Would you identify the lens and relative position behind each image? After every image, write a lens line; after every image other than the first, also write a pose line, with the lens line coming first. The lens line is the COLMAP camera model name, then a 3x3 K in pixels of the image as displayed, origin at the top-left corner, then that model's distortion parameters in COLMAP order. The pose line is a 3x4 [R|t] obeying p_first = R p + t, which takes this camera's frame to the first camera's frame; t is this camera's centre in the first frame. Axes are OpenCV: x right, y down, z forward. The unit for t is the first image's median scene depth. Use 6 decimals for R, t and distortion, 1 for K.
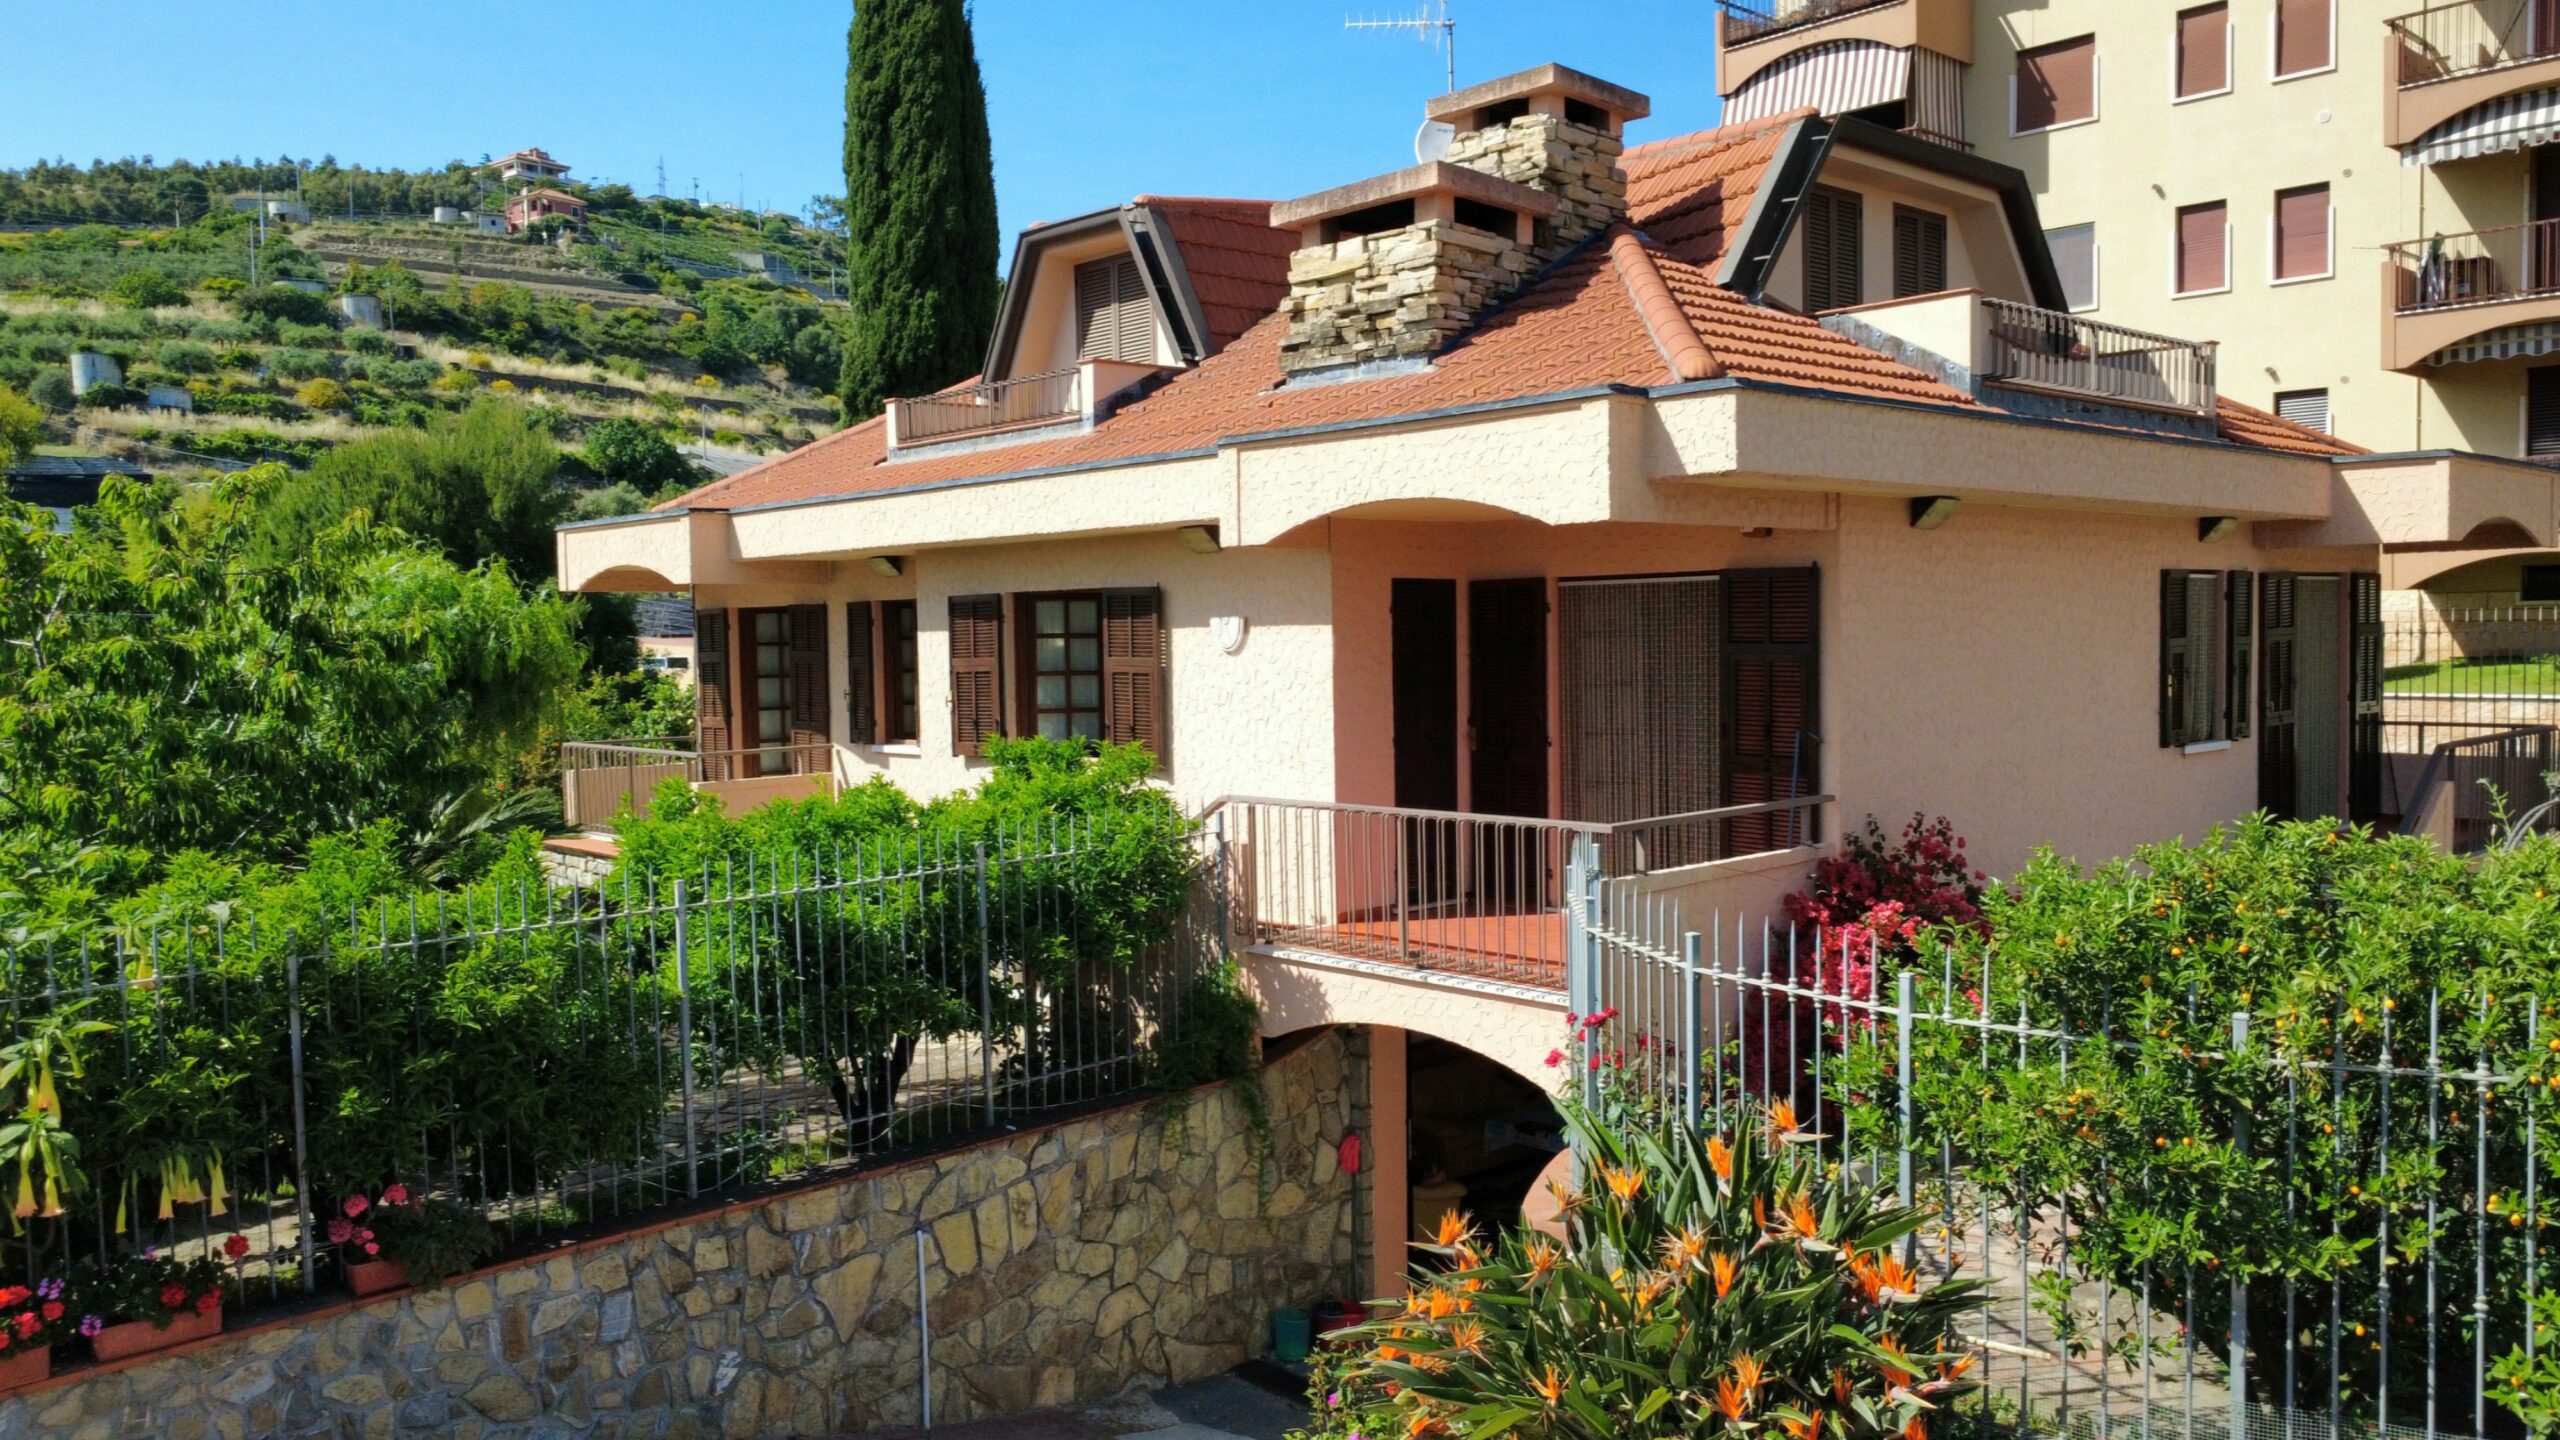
lens RADIAL K [[1874.9, 0, 1276.0], [0, 1874.9, 724.0], [0, 0, 1]] dist [-0.003916, 0.005247]
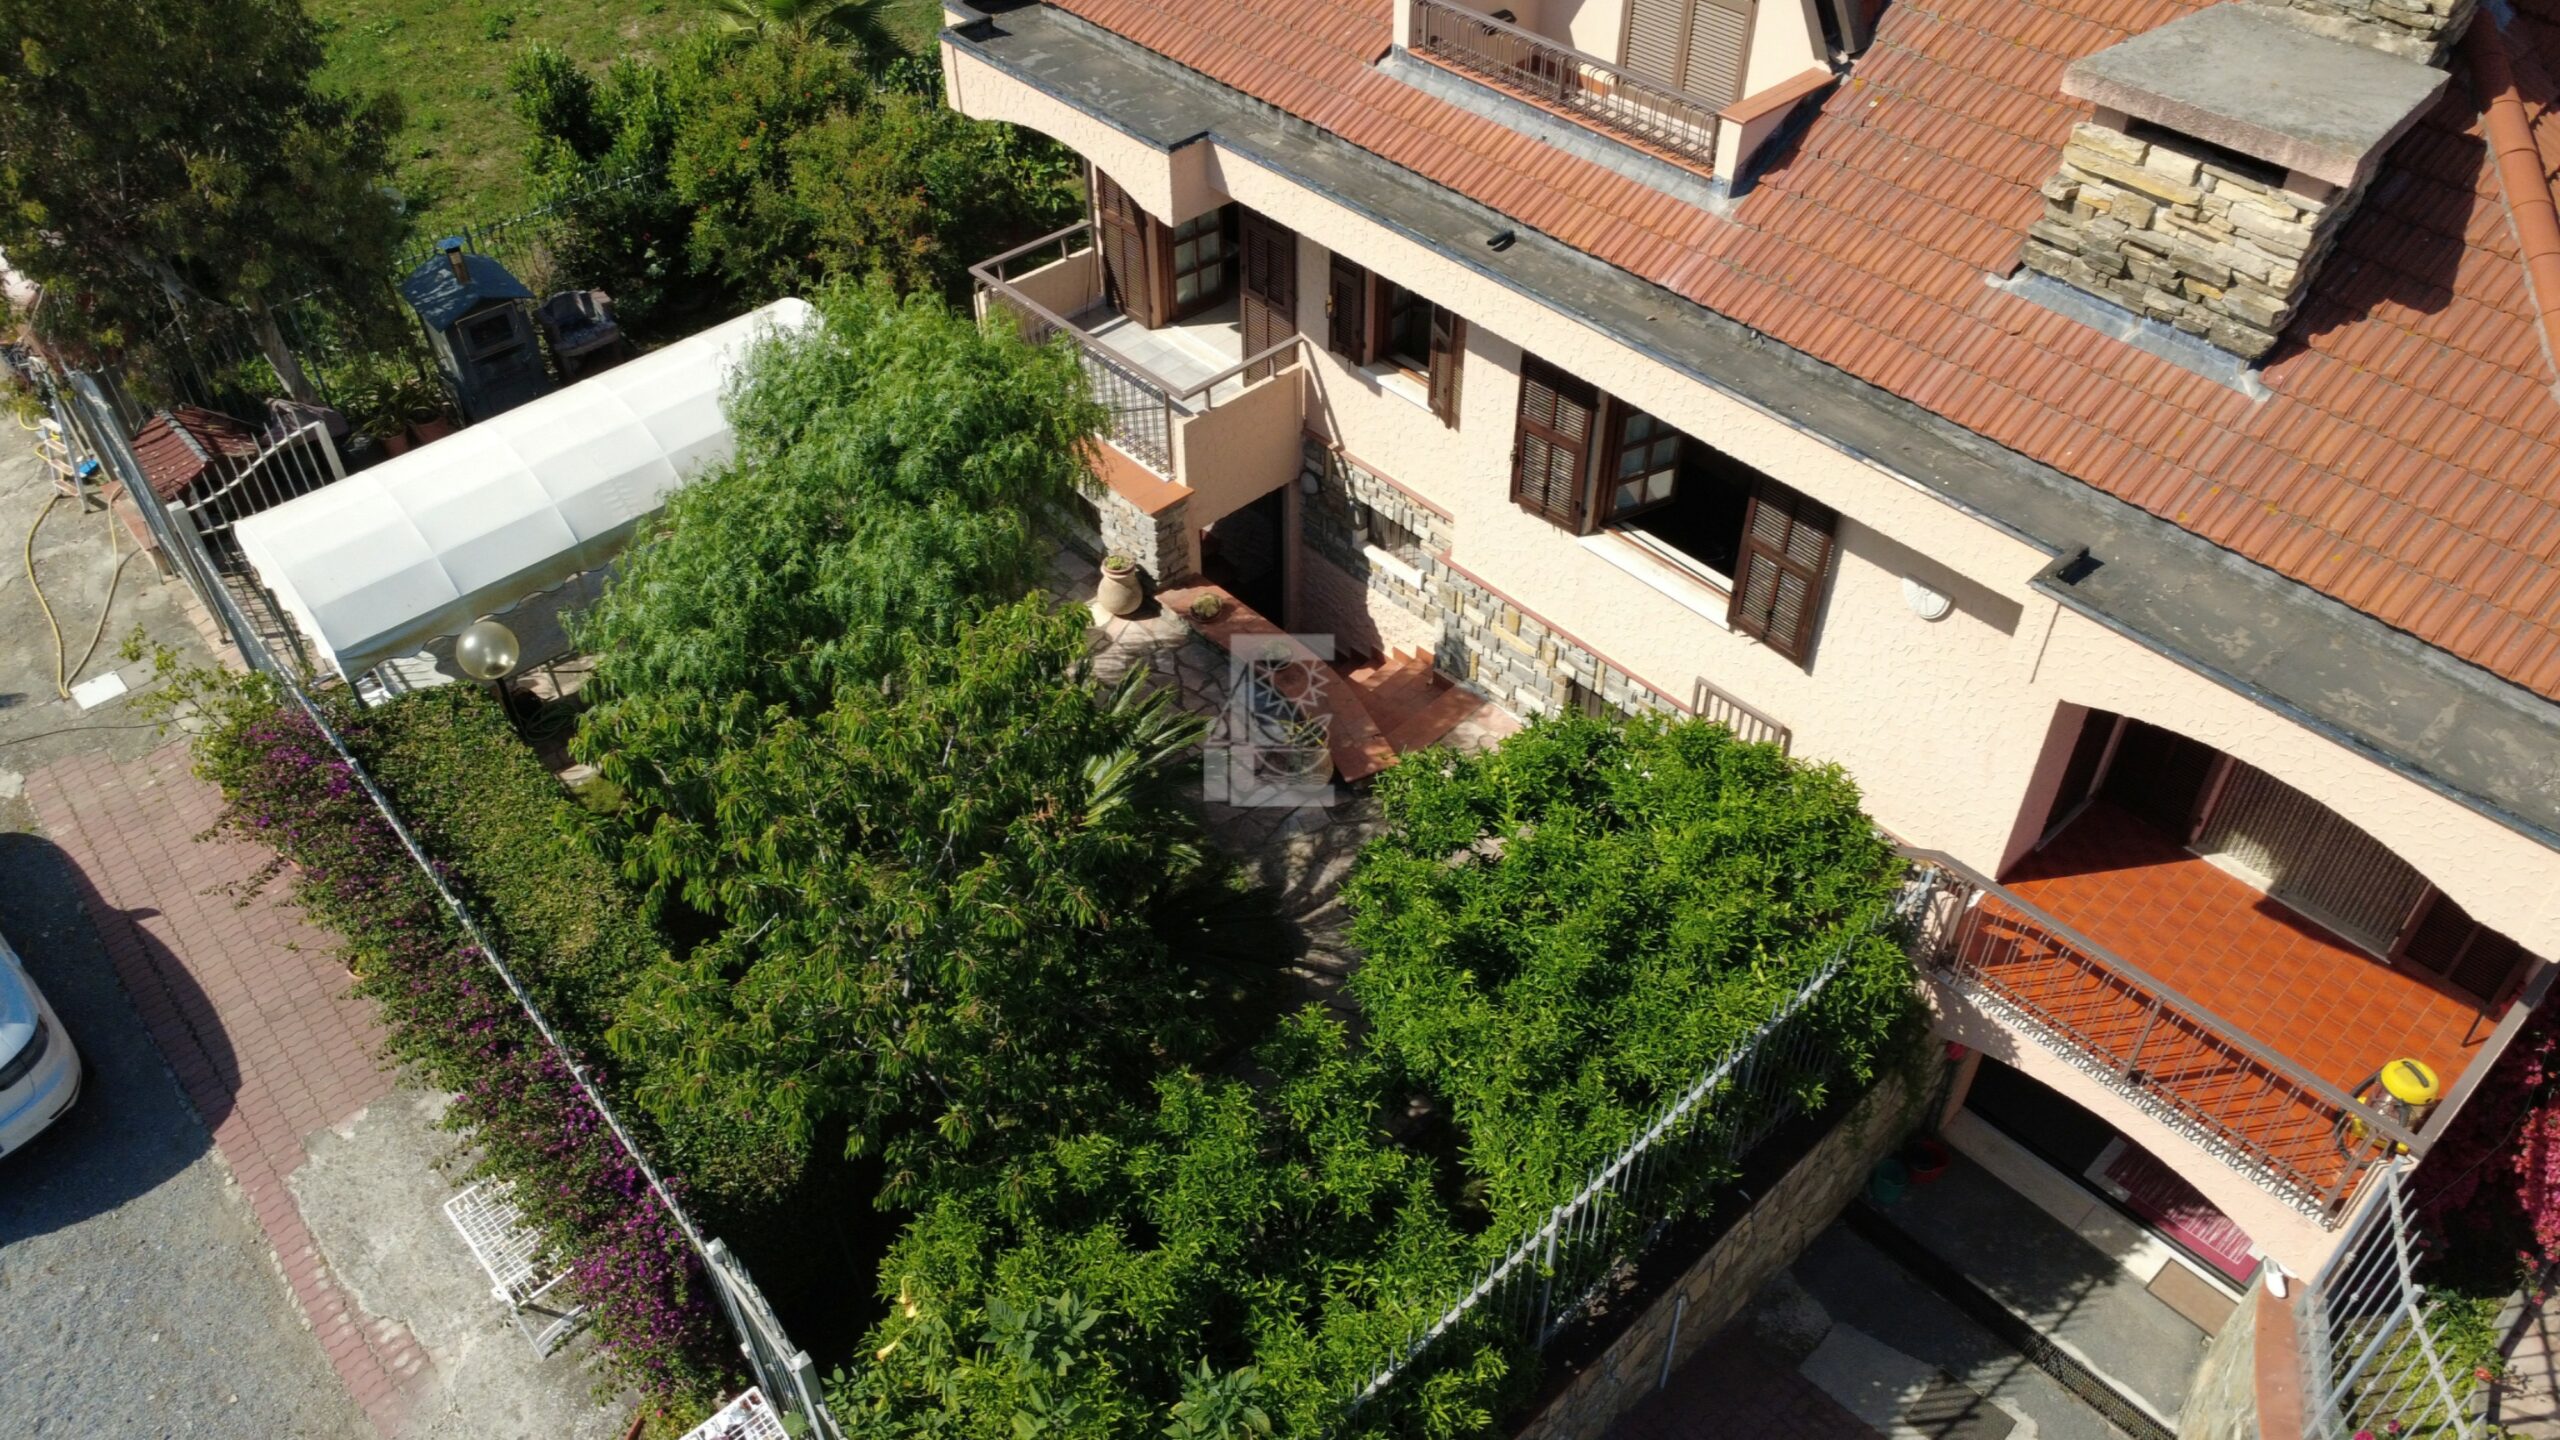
lens RADIAL K [[1874.9, 0, 1280.8], [0, 1874.9, 720.0], [0, 0, 1]] dist [-0.003916, 0.005247]
pose [[0.999964, 0.004937, 0.006864, -0.257506], [-0.008174, 0.772179, 0.635353, -0.432898], [-0.002164, -0.635386, 0.772191, 0.183243]]
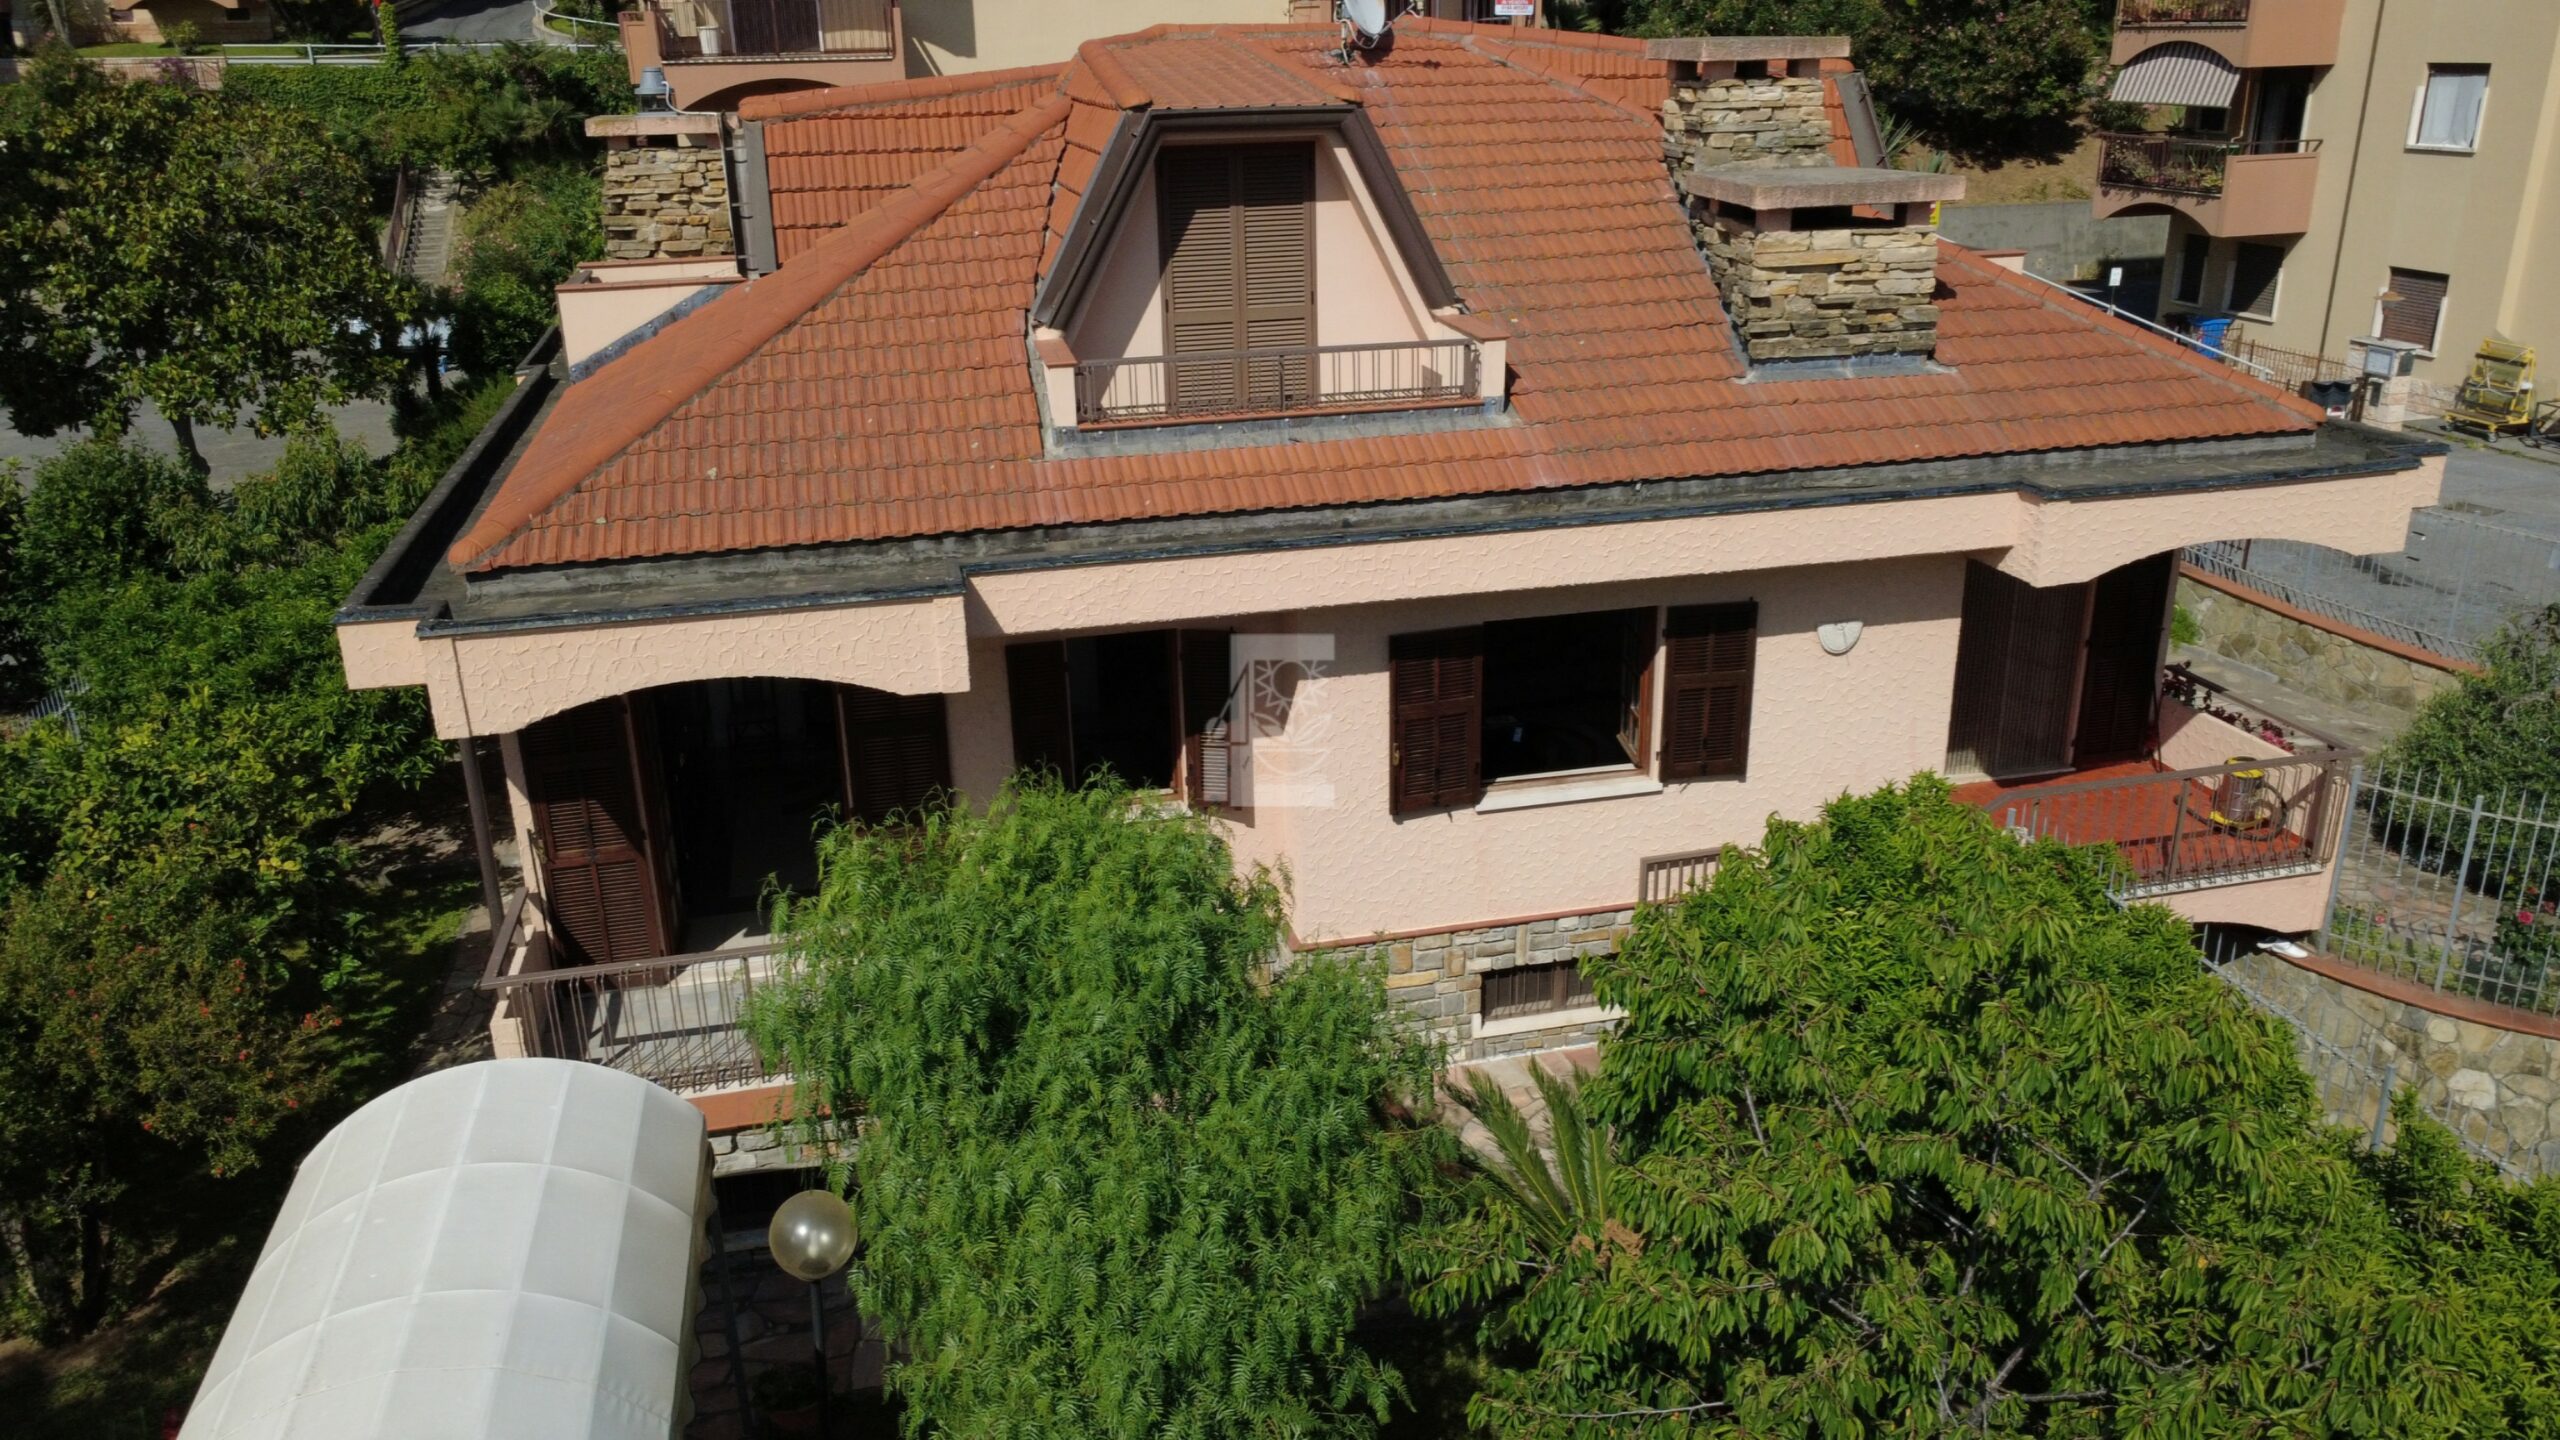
lens RADIAL K [[1874.9, 0, 1284.0], [0, 1874.9, 718.4], [0, 0, 1]] dist [-0.003916, 0.005247]
pose [[0.483455, -0.296053, 0.823786, -0.781485], [0.054954, 0.949481, 0.308974, -0.256458], [-0.873642, -0.104105, 0.475301, 0.564379]]
